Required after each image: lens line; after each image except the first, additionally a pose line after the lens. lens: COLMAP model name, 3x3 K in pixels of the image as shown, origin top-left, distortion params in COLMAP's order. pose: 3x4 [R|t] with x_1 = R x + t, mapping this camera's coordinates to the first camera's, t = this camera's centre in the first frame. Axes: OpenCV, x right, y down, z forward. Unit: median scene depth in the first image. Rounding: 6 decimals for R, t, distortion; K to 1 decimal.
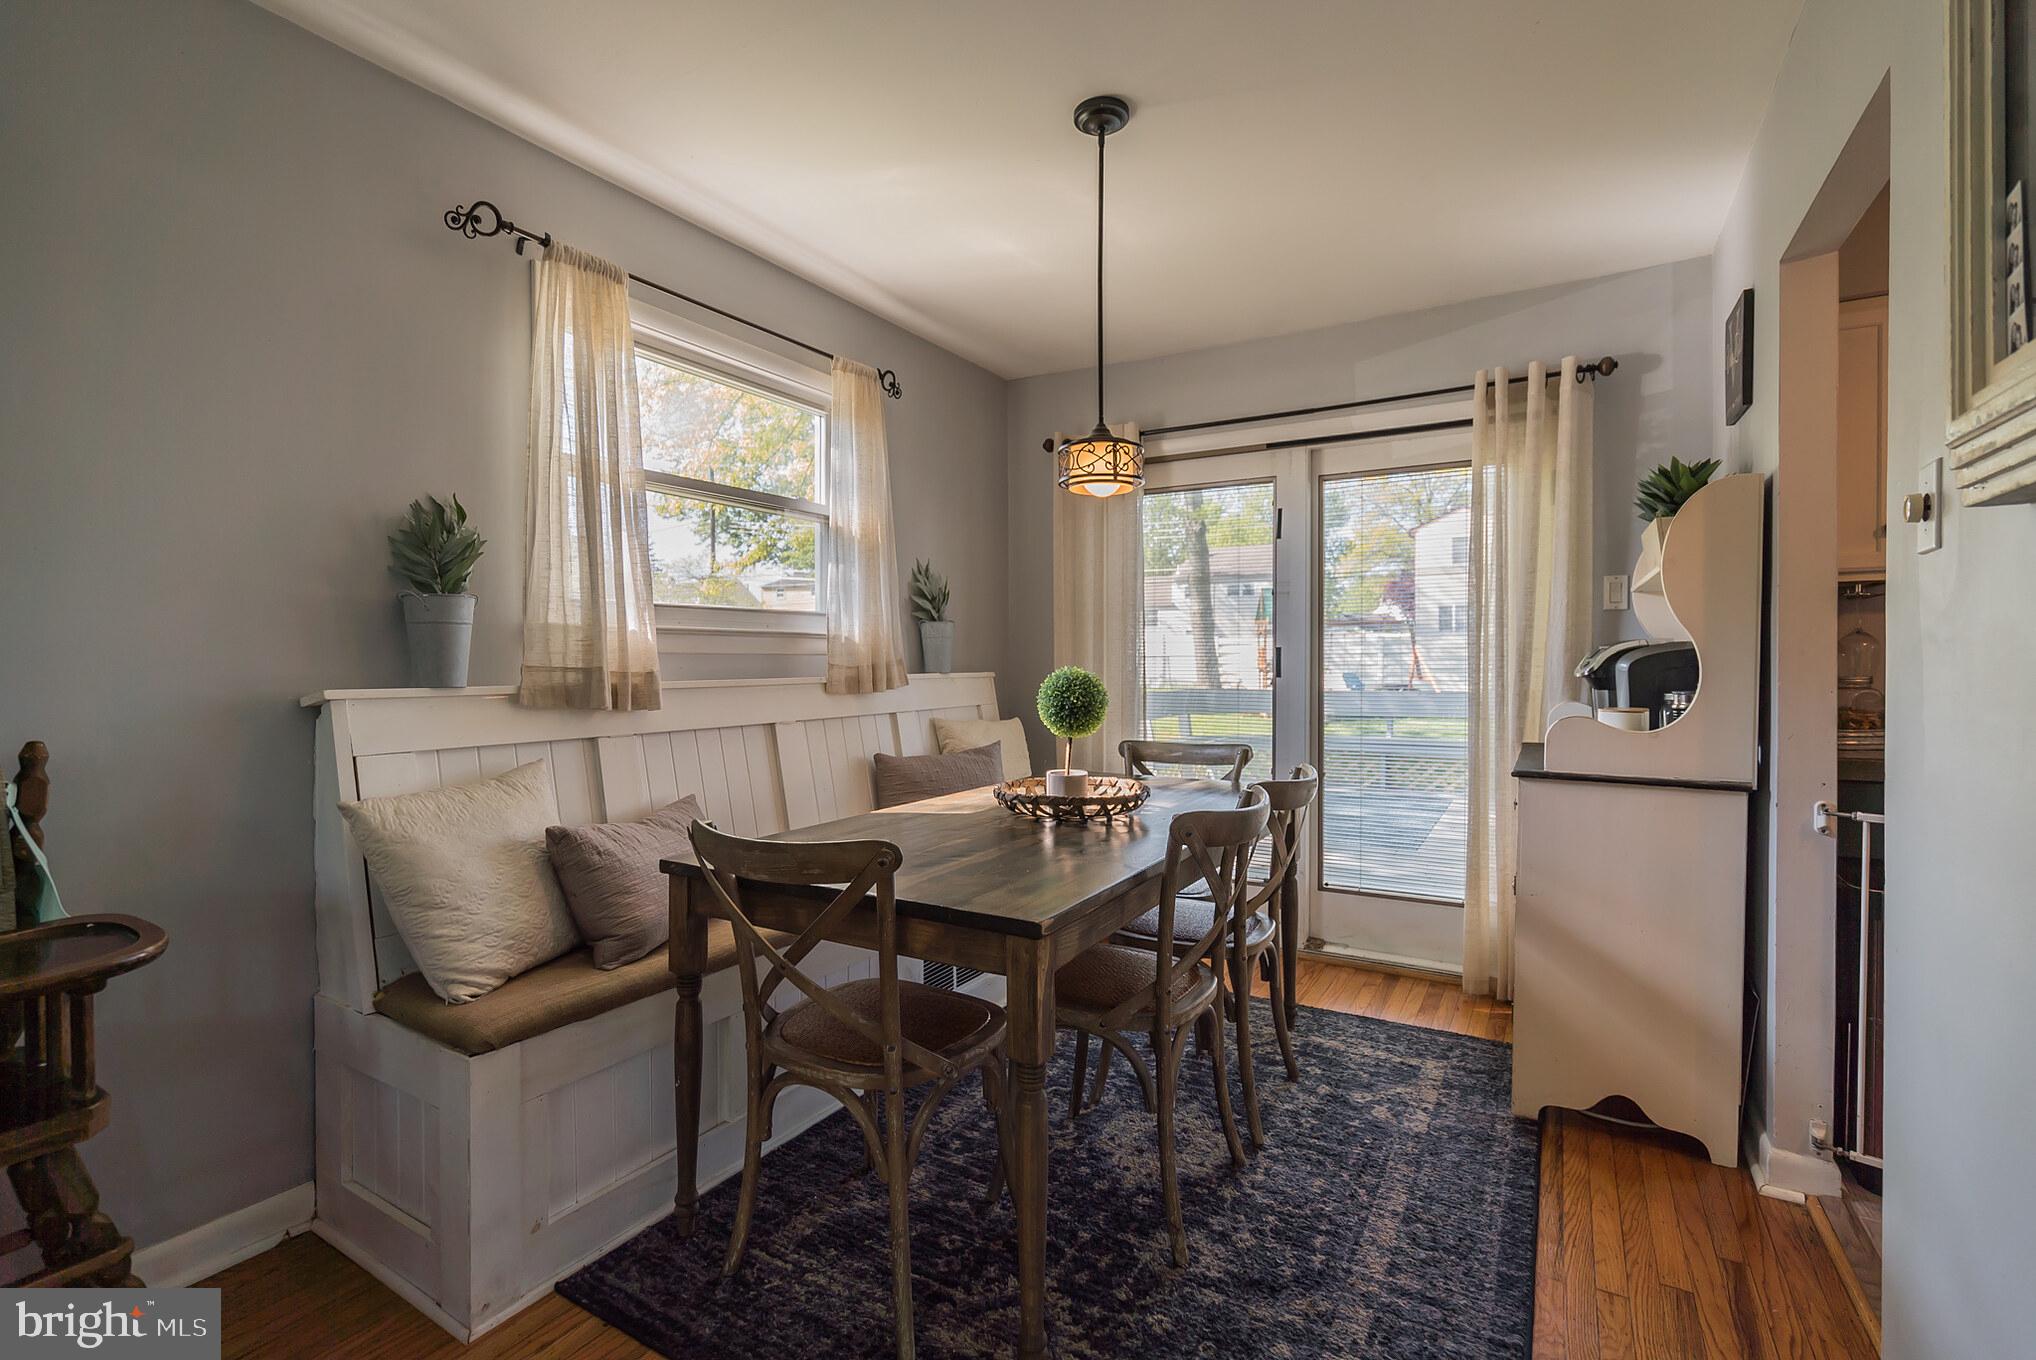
lens RADIAL K [[924.7, 0, 1016.7], [0, 924.7, 669.8], [0, 0, 1]] dist [-0.001925, -0.000118]
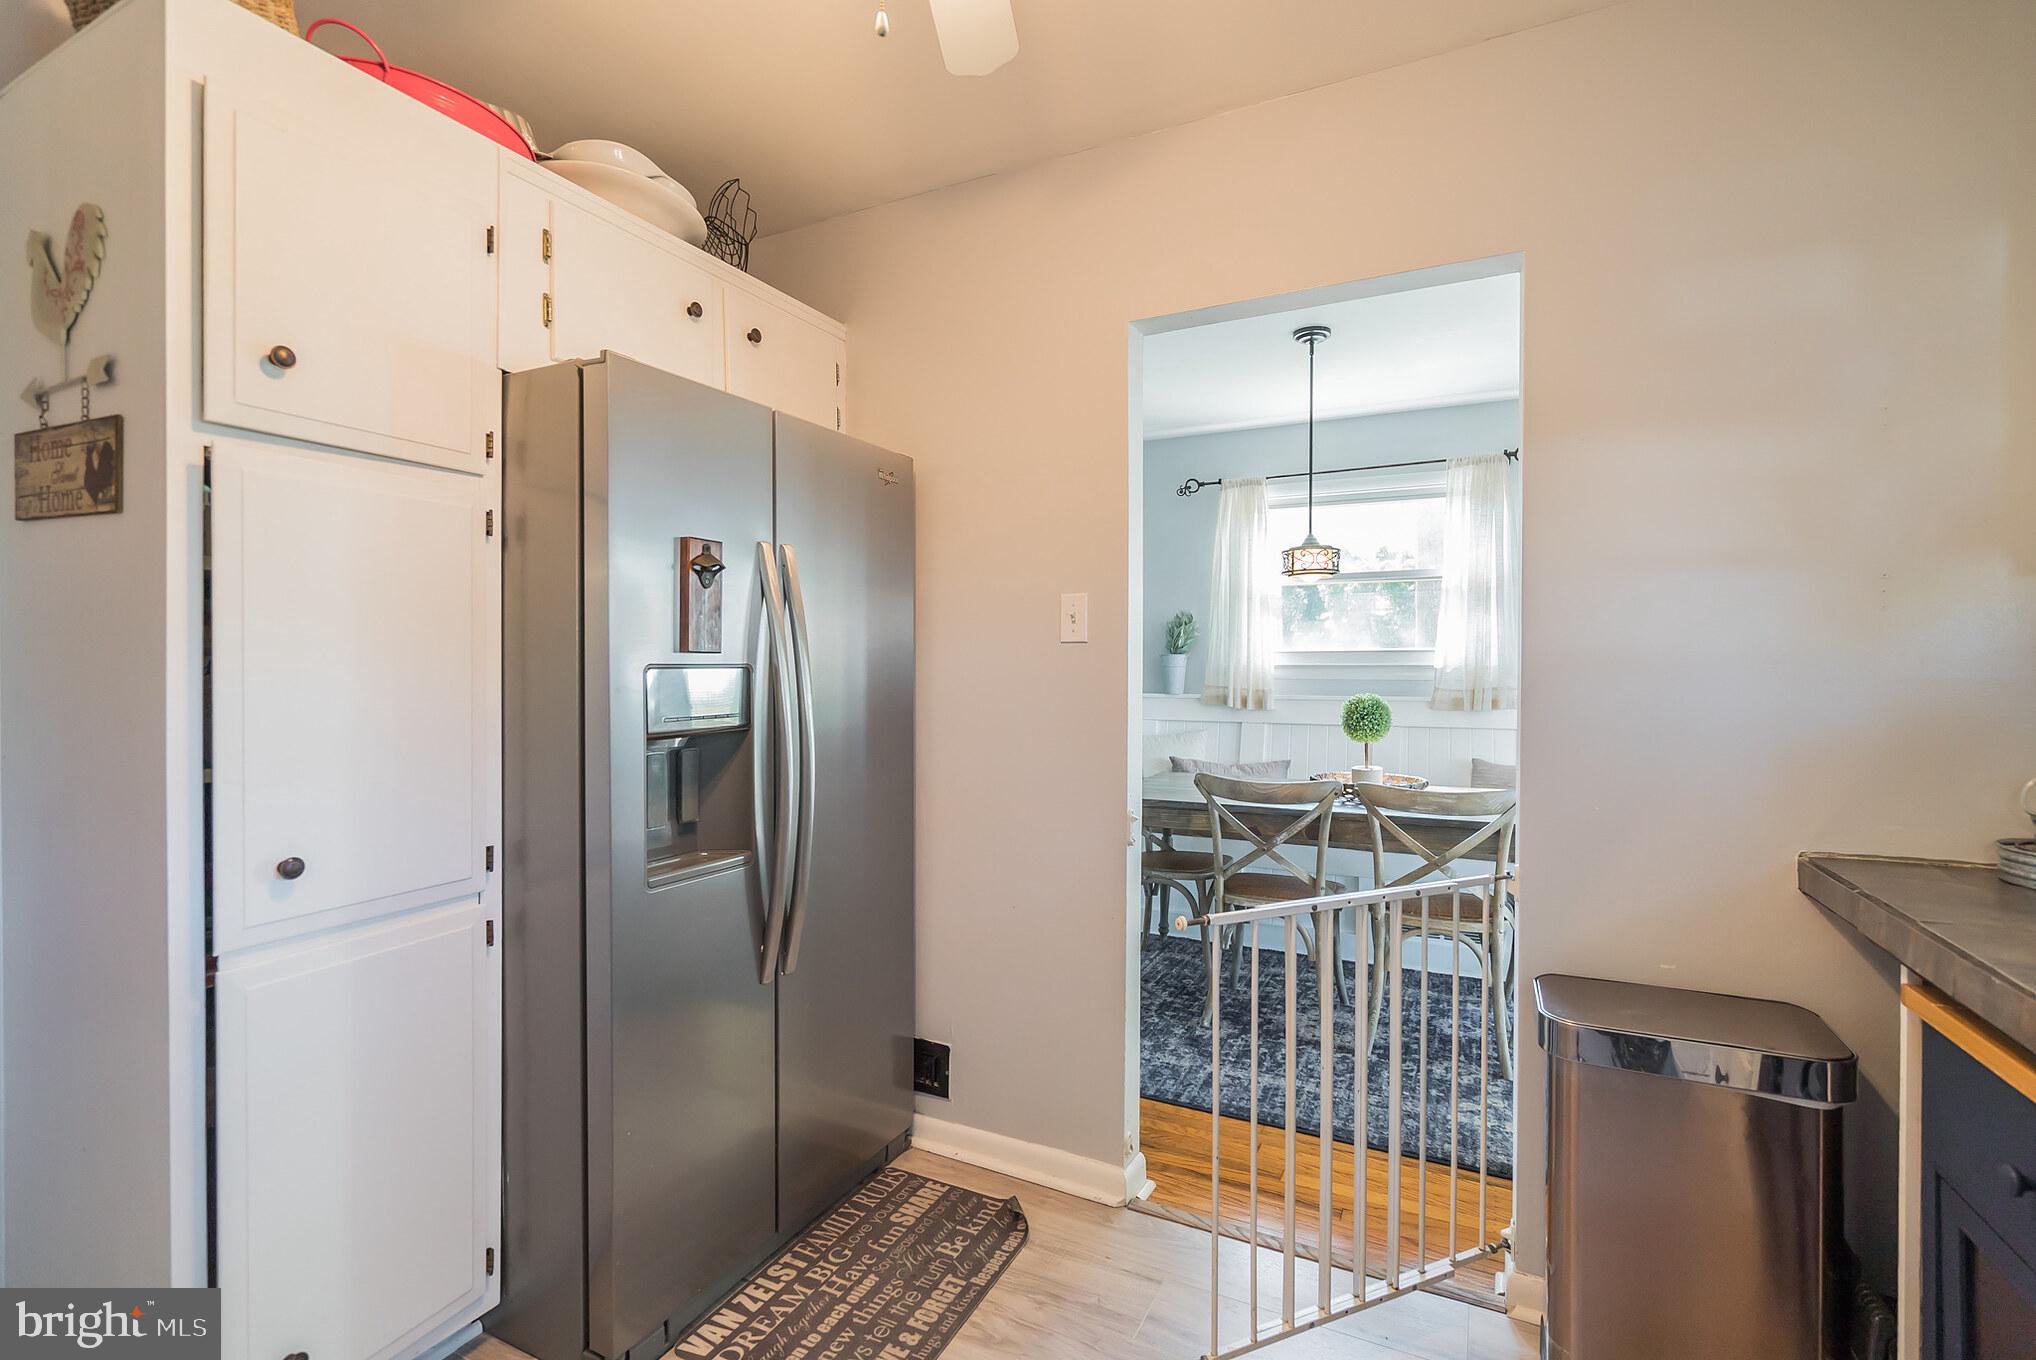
lens RADIAL K [[924.7, 0, 1016.7], [0, 924.7, 669.8], [0, 0, 1]] dist [-0.001925, -0.000118]
pose [[0.068012, 0.002423, -0.997682, 1.584856], [-0.012650, 0.999919, 0.001566, -0.038606], [0.997604, 0.012514, 0.068037, 0.414576]]
